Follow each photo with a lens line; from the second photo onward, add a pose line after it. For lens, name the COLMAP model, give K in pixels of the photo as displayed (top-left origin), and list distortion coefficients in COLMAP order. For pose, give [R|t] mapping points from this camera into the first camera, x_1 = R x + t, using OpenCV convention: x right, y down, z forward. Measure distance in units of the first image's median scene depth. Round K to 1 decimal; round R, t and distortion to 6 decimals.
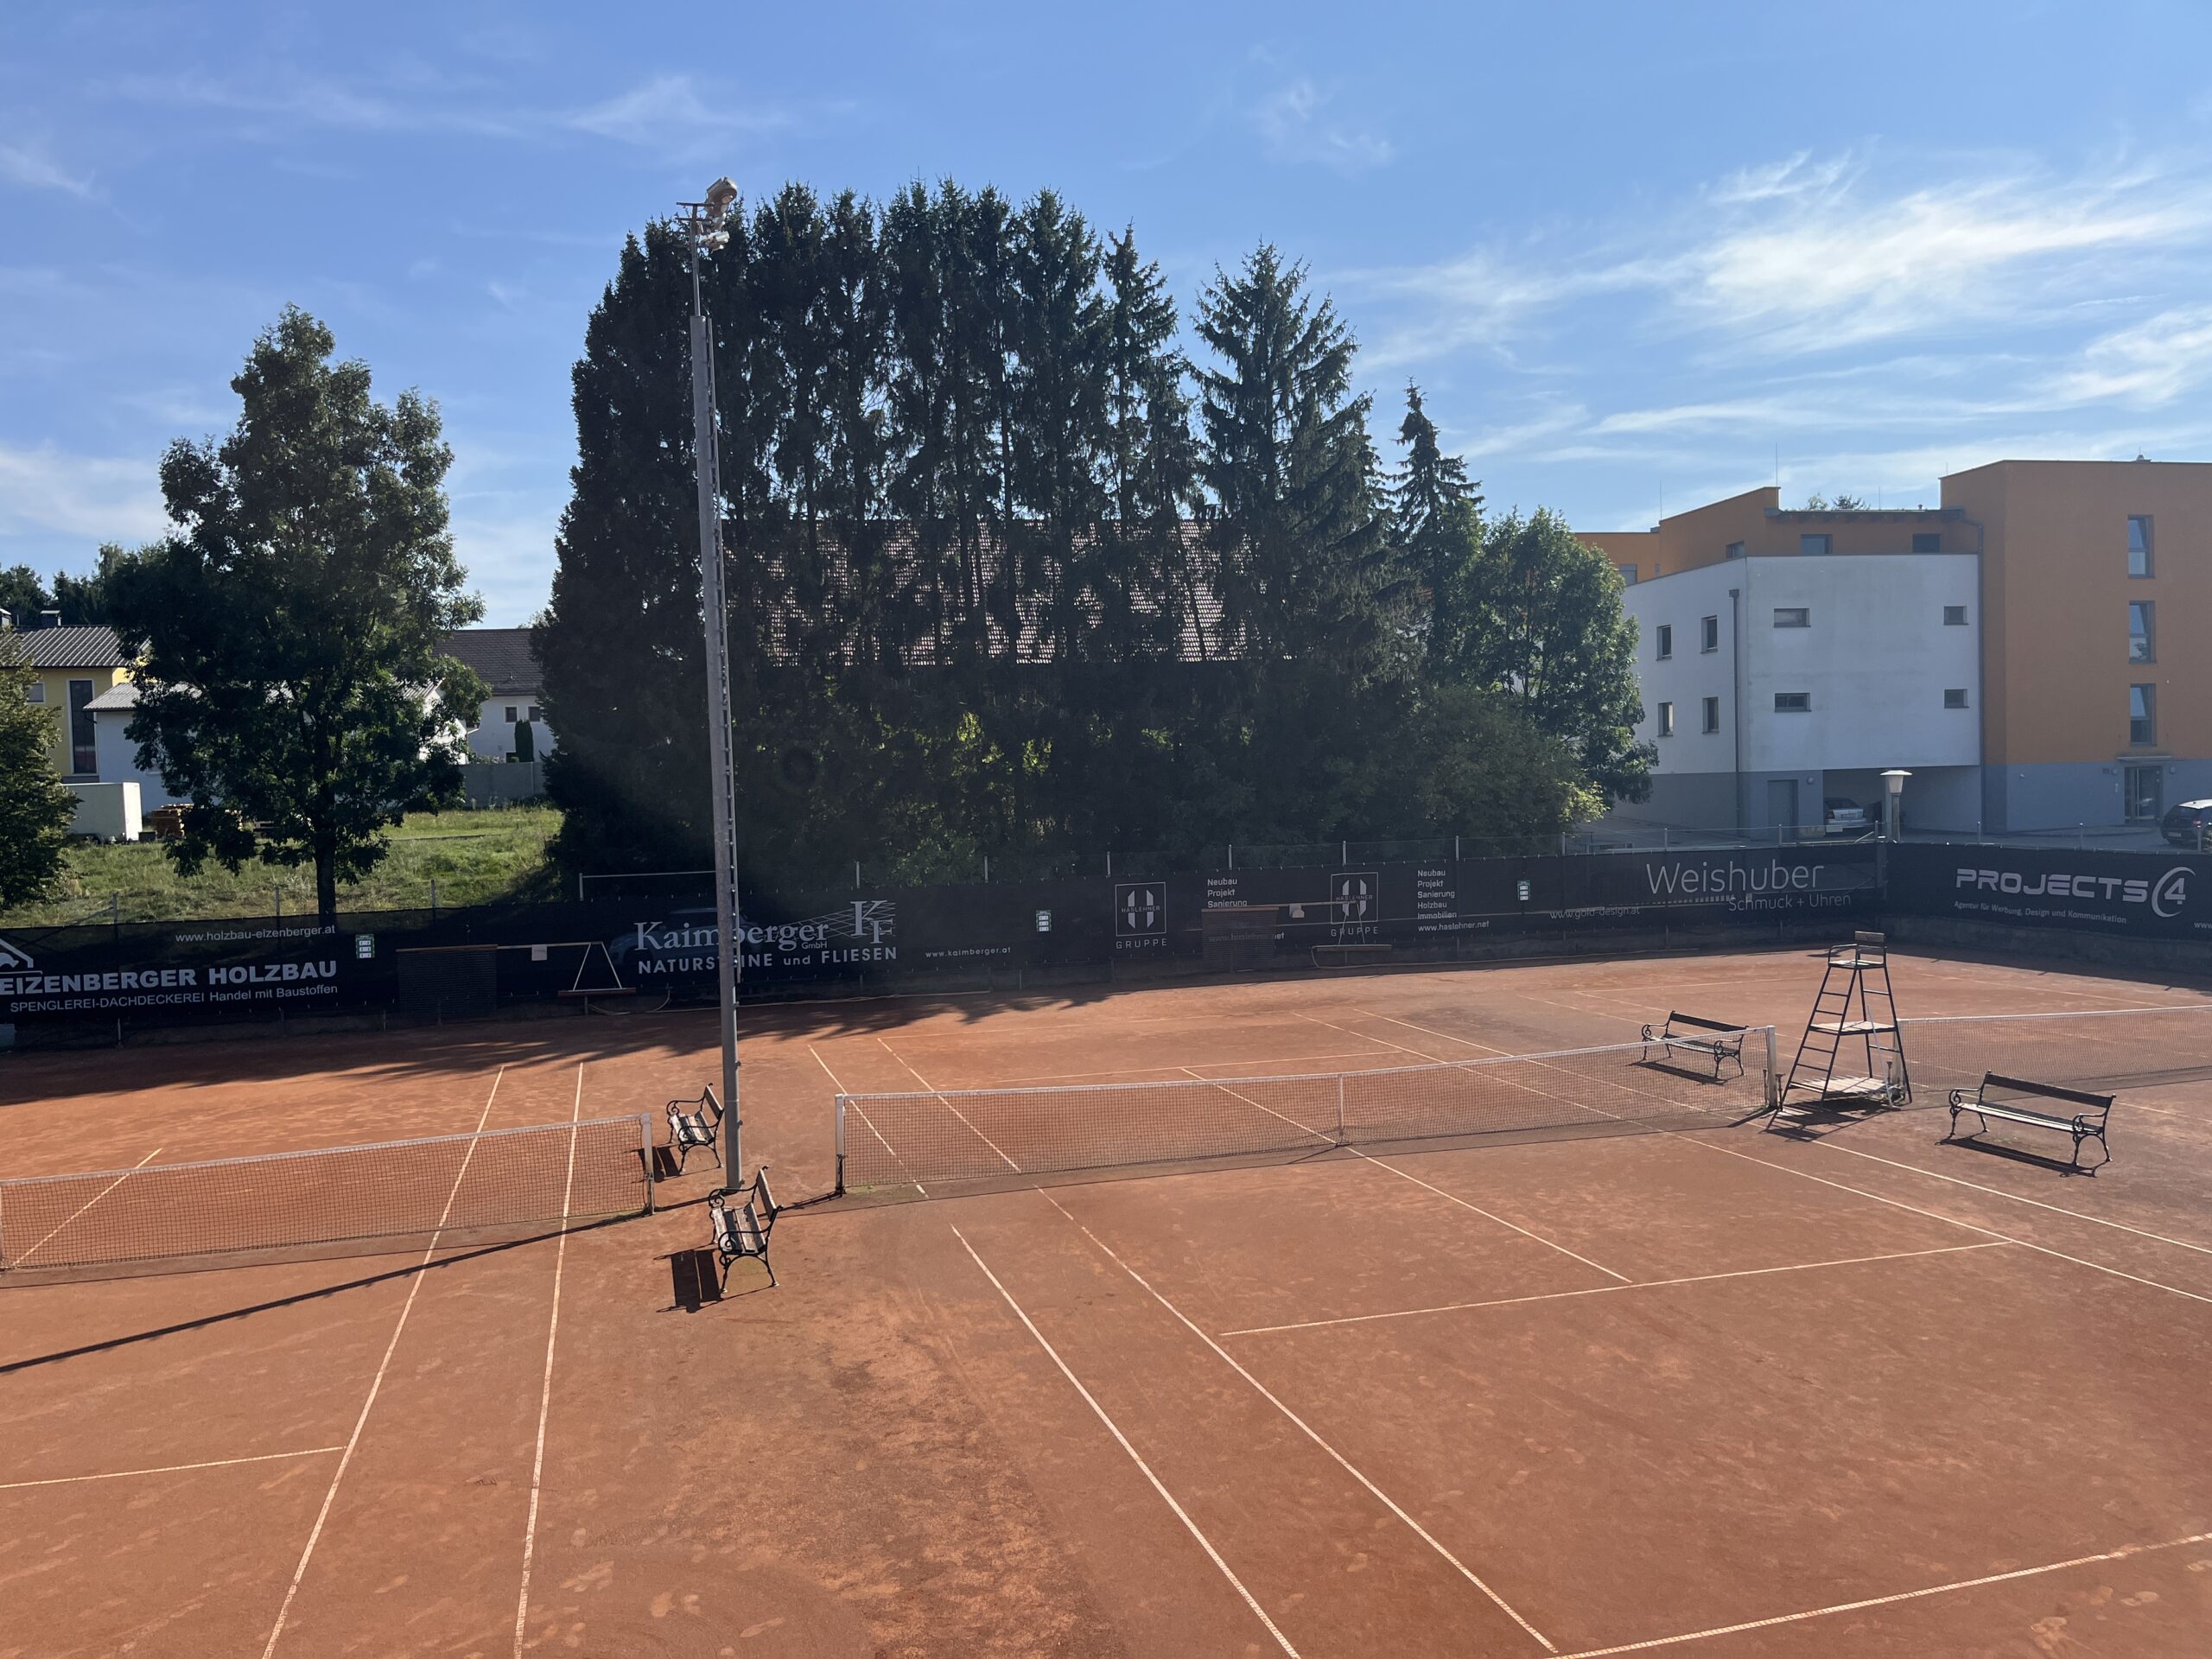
lens RADIAL K [[1661.9, 0, 1083.1], [0, 1661.9, 837.0], [0, 0, 1]] dist [0.030905, -0.049450]
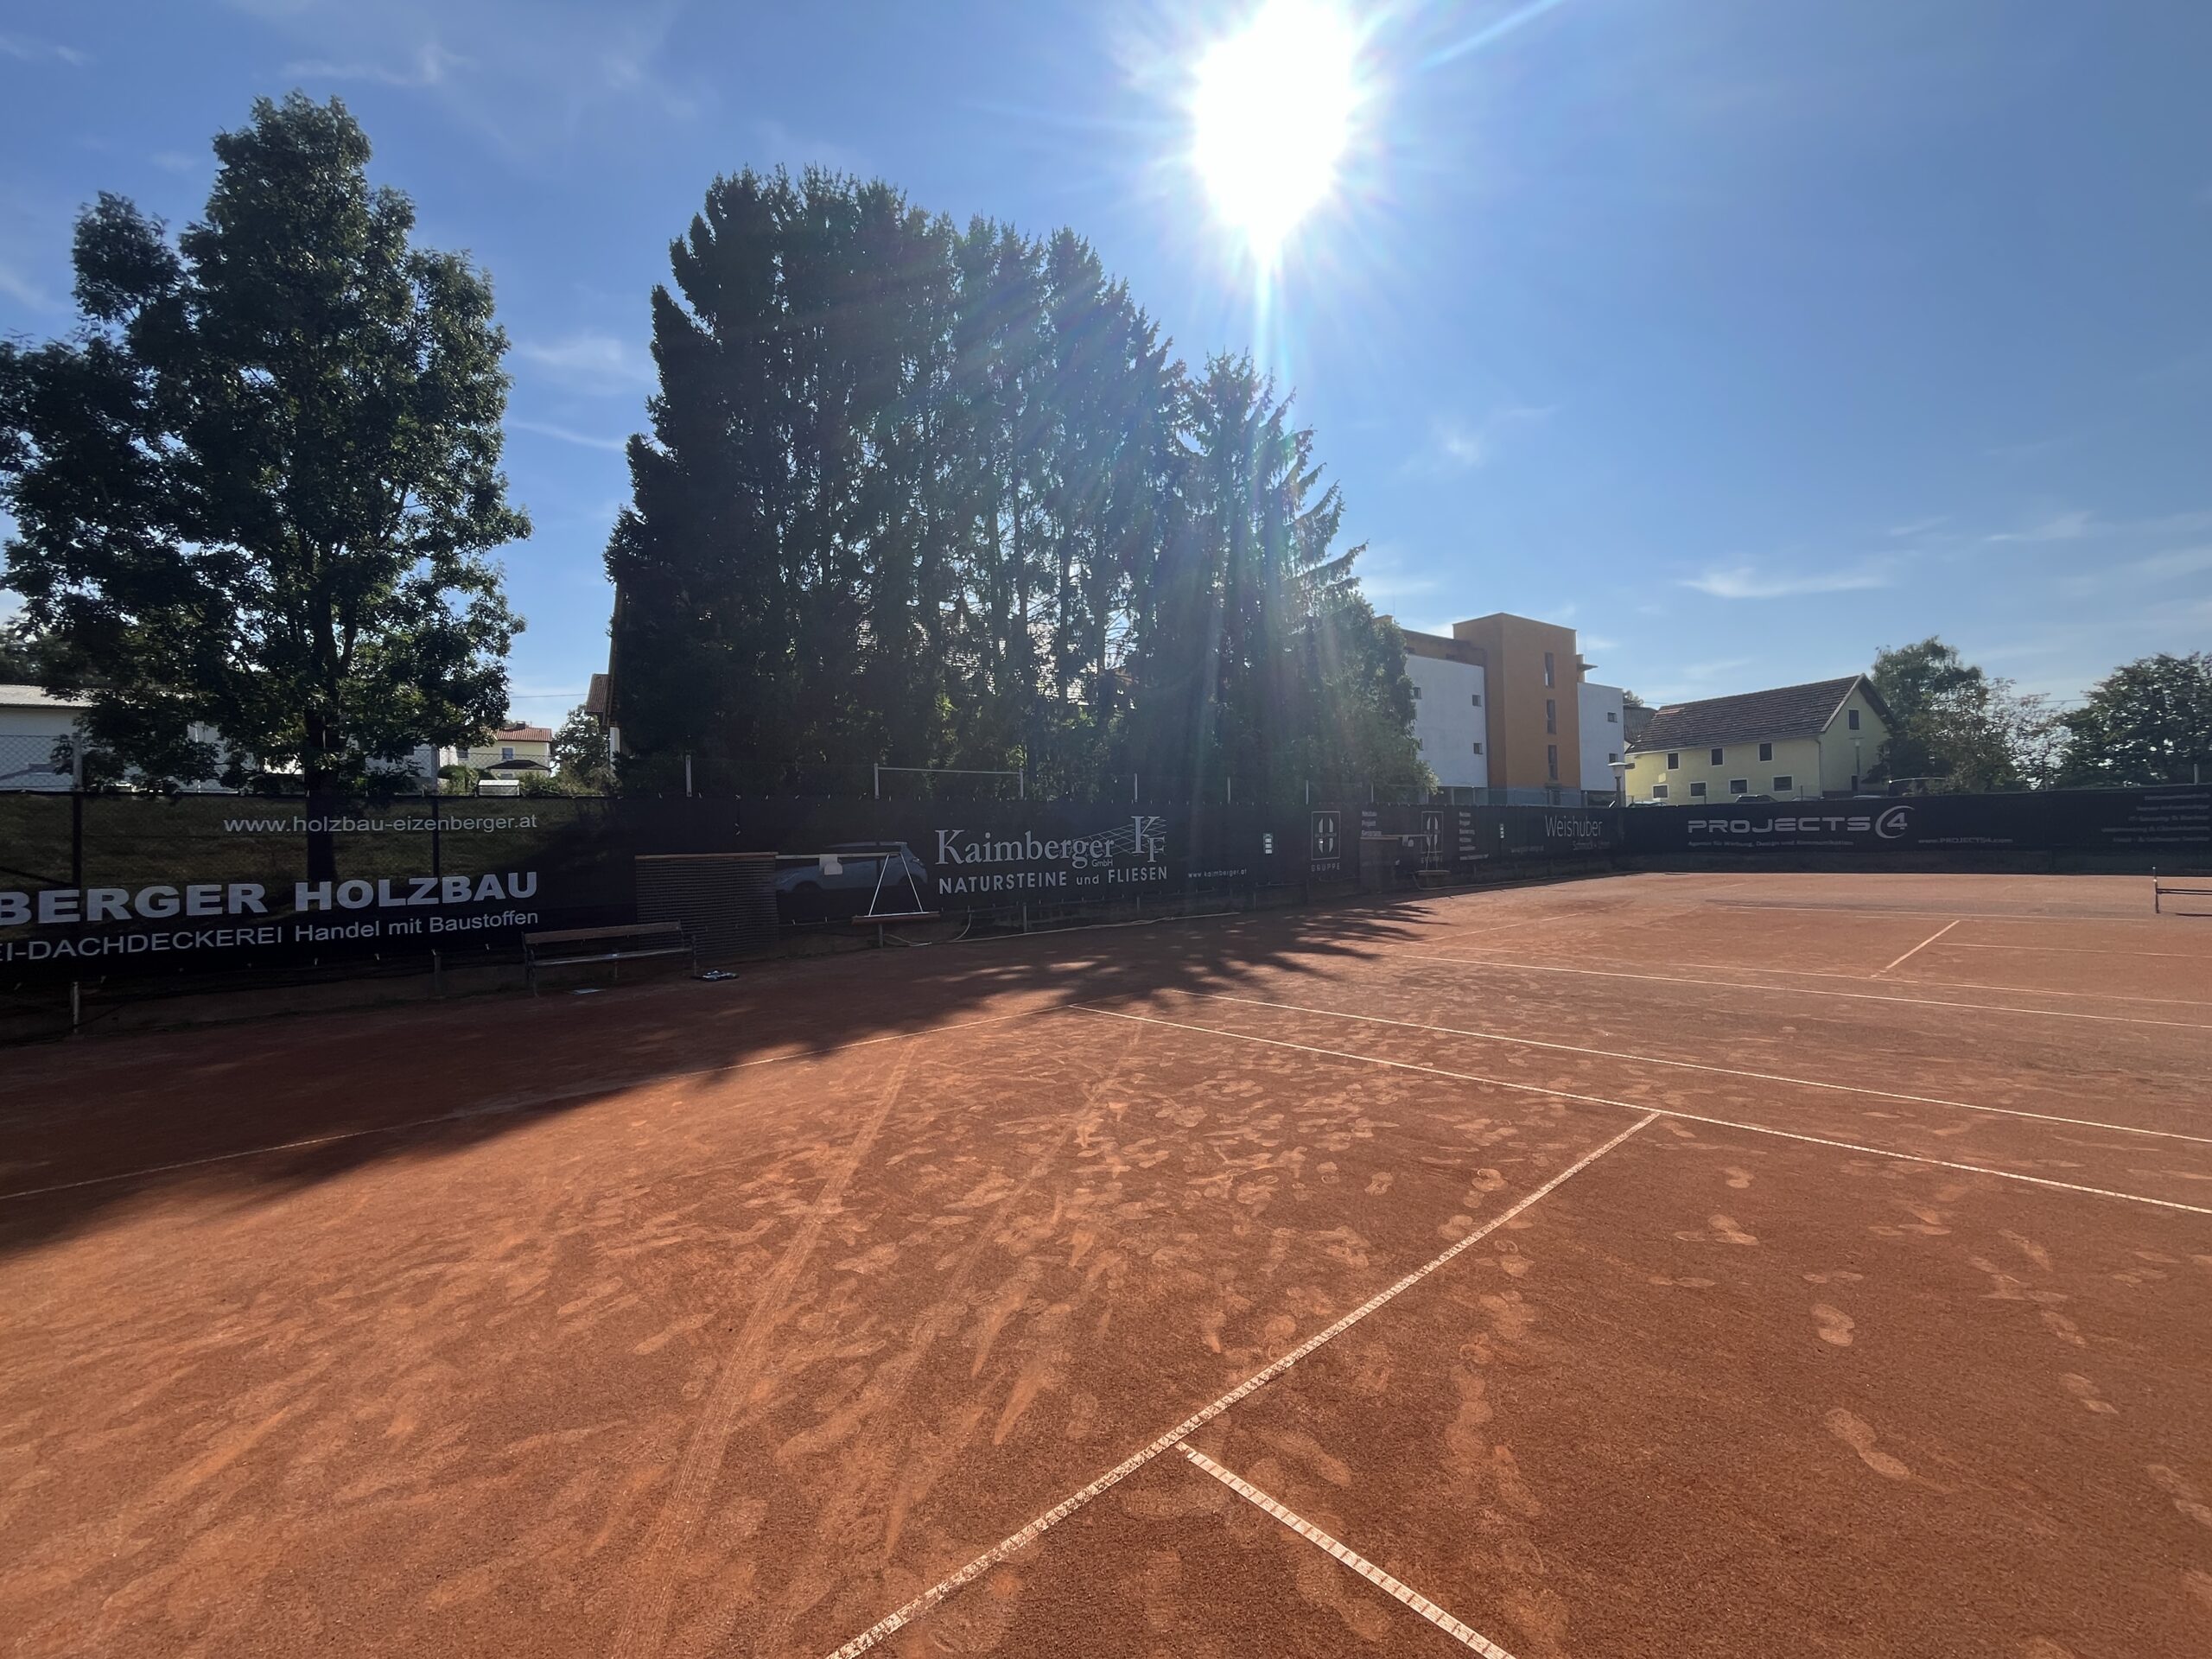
lens RADIAL K [[896.8, 0, 1099.5], [0, 896.8, 836.3], [0, 0, 1]] dist [-0.014141, 0.001931]
pose [[0.895775, 0.009336, 0.444411, -0.395046], [0.012620, 0.998842, -0.046420, 0.076562], [-0.444329, 0.047191, 0.894620, 0.586889]]
